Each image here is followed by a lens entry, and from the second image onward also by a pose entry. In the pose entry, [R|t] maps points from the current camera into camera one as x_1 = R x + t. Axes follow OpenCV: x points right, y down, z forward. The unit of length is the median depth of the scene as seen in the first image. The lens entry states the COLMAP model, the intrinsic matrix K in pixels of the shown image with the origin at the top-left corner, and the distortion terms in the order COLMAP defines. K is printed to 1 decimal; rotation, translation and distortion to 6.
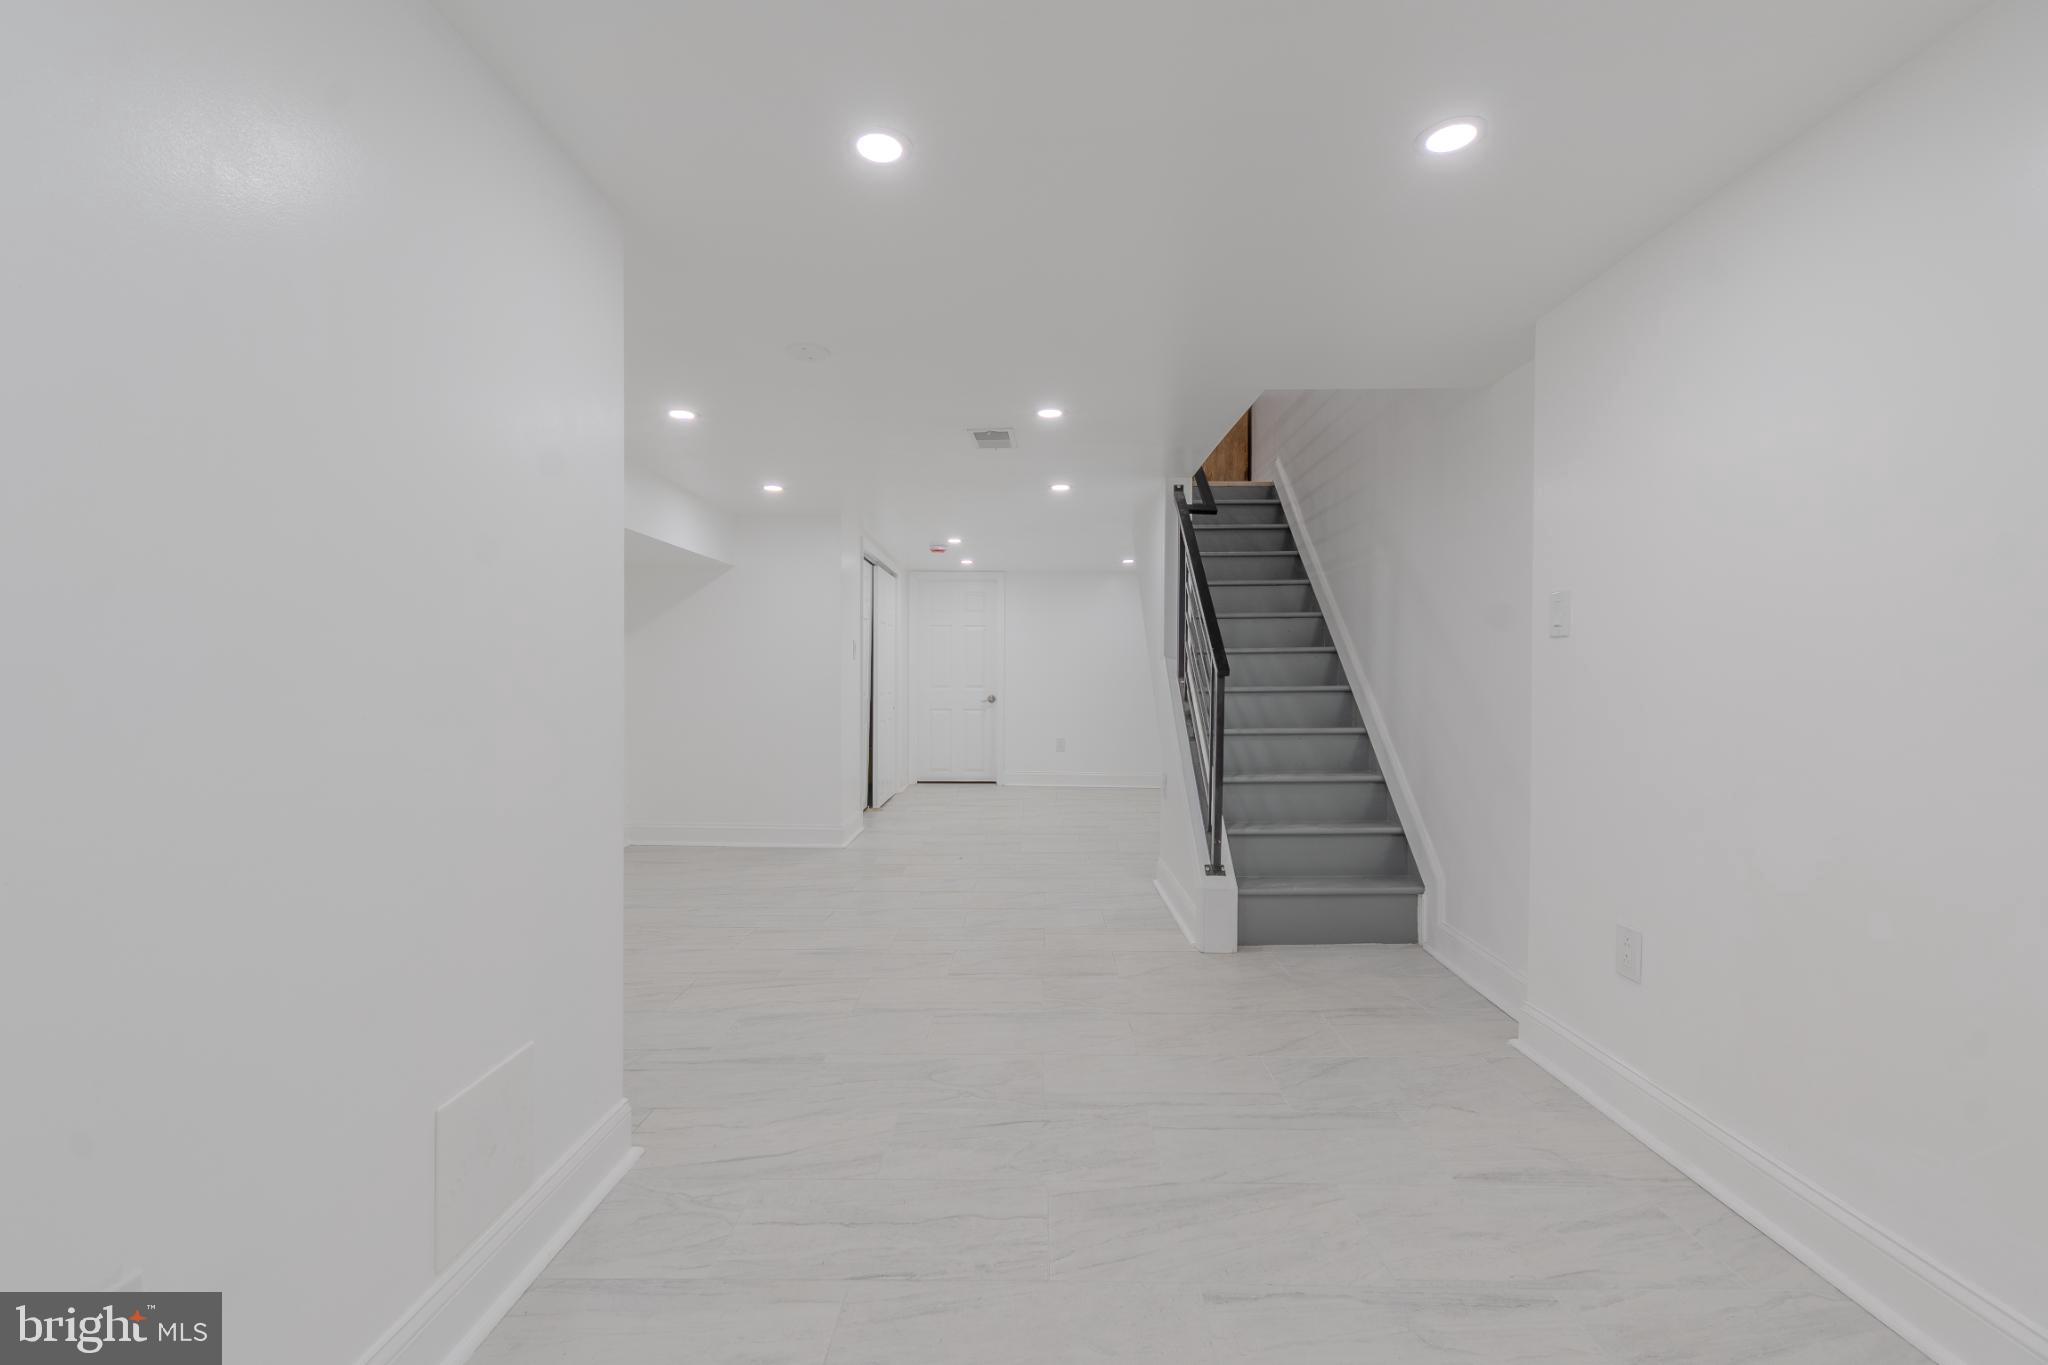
lens RADIAL K [[868.6, 0, 1023.5], [0, 868.6, 683.7], [0, 0, 1]] dist [0.006812, -0.001792]
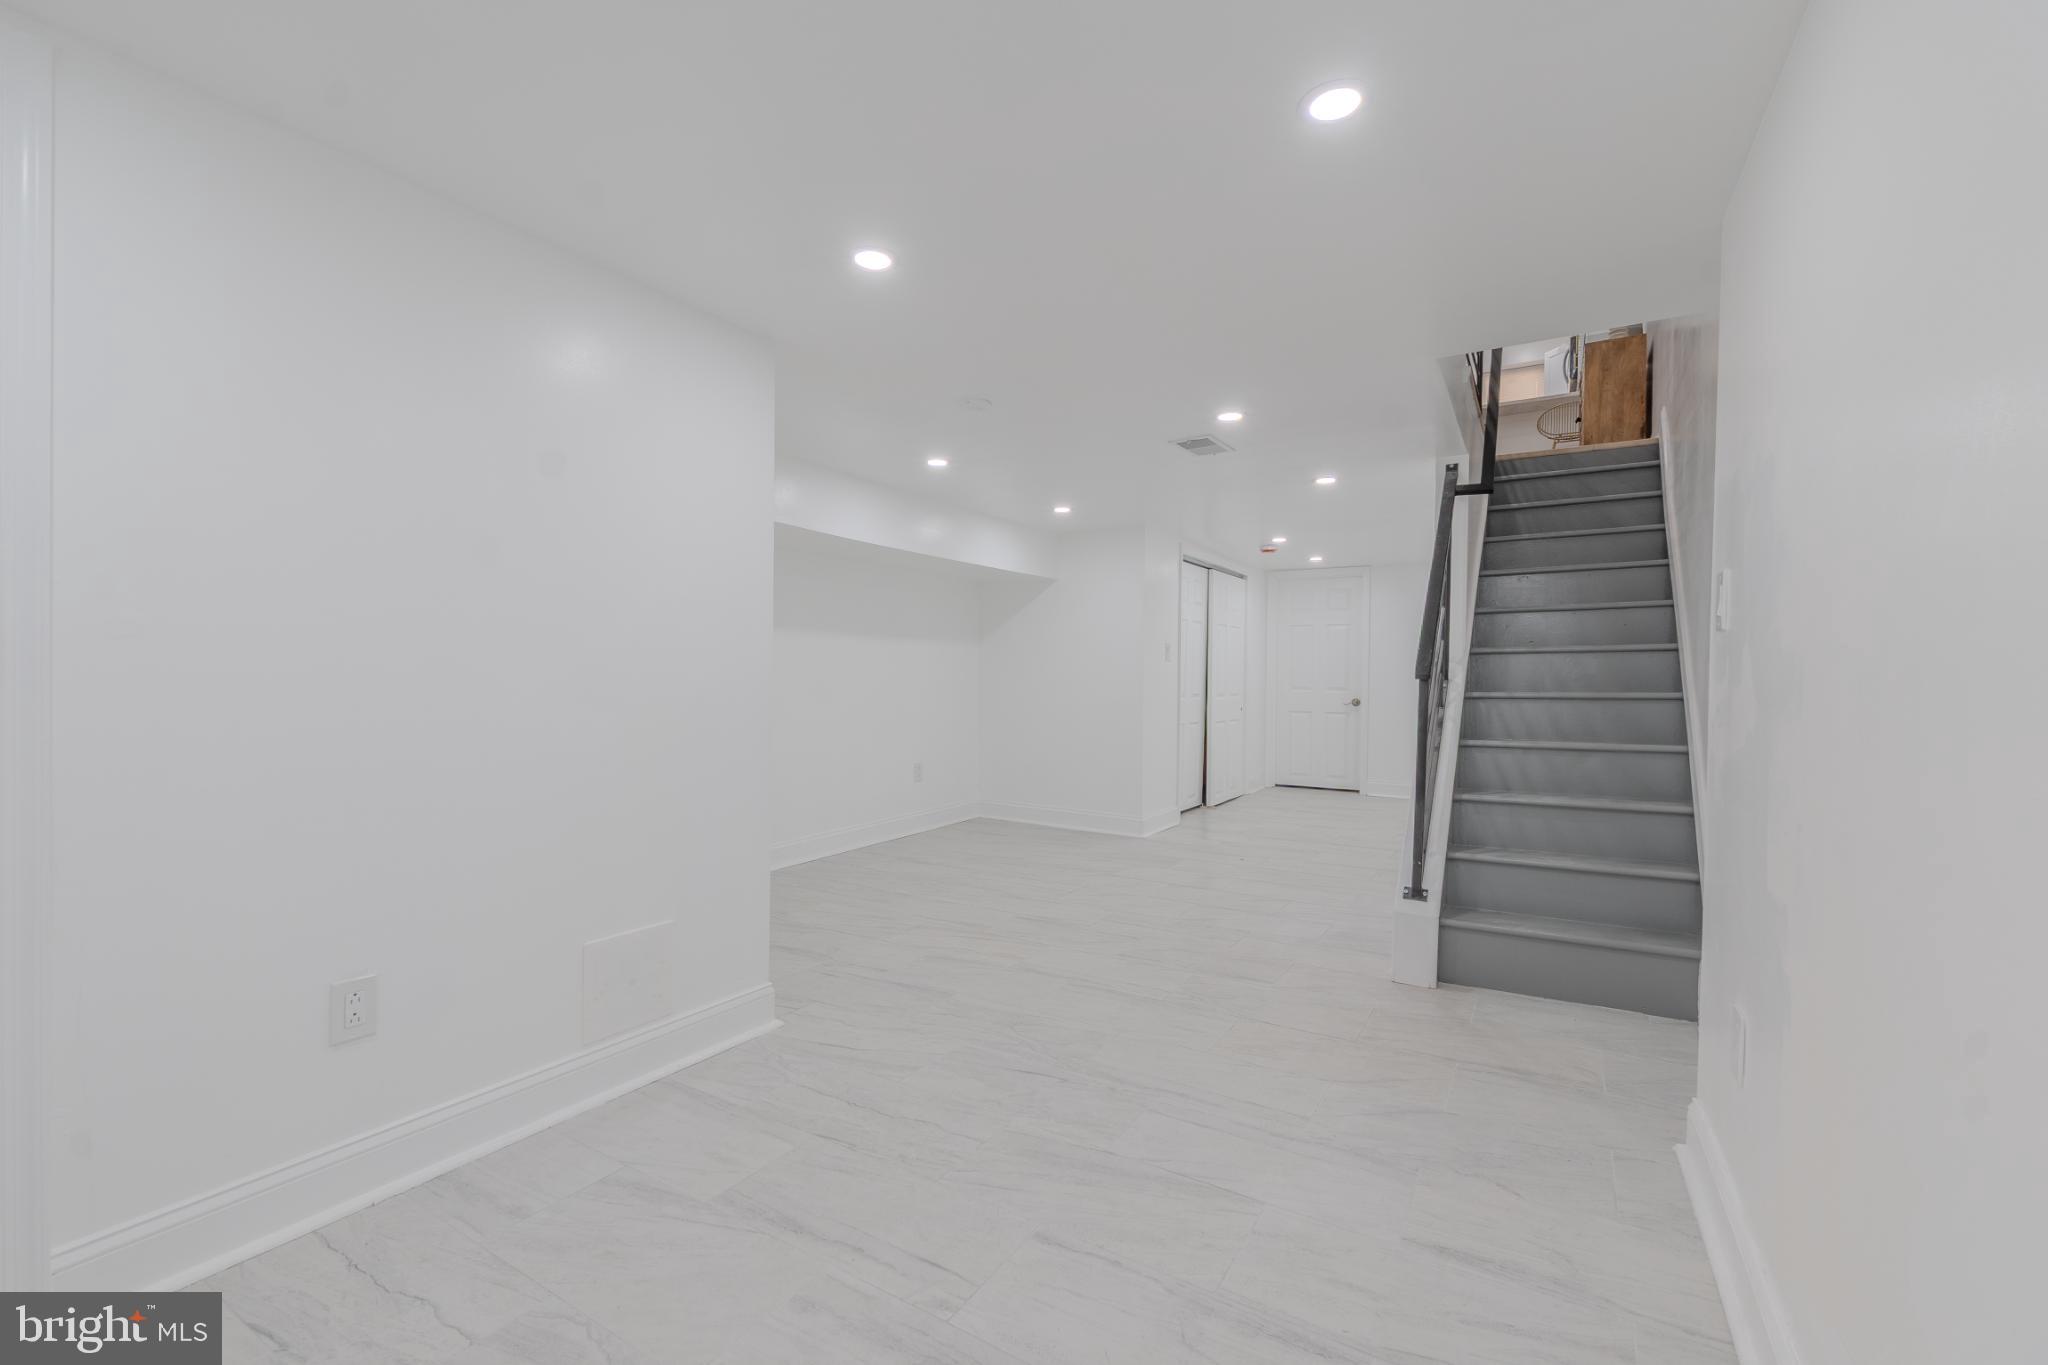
lens RADIAL K [[868.6, 0, 1020.6], [0, 868.6, 681.2], [0, 0, 1]] dist [0.006812, -0.001792]
pose [[0.856378, 0.007266, -0.516298, 0.295653], [-0.009624, 0.999952, -0.001890, -0.000395], [0.516259, 0.006587, 0.856407, 0.012532]]
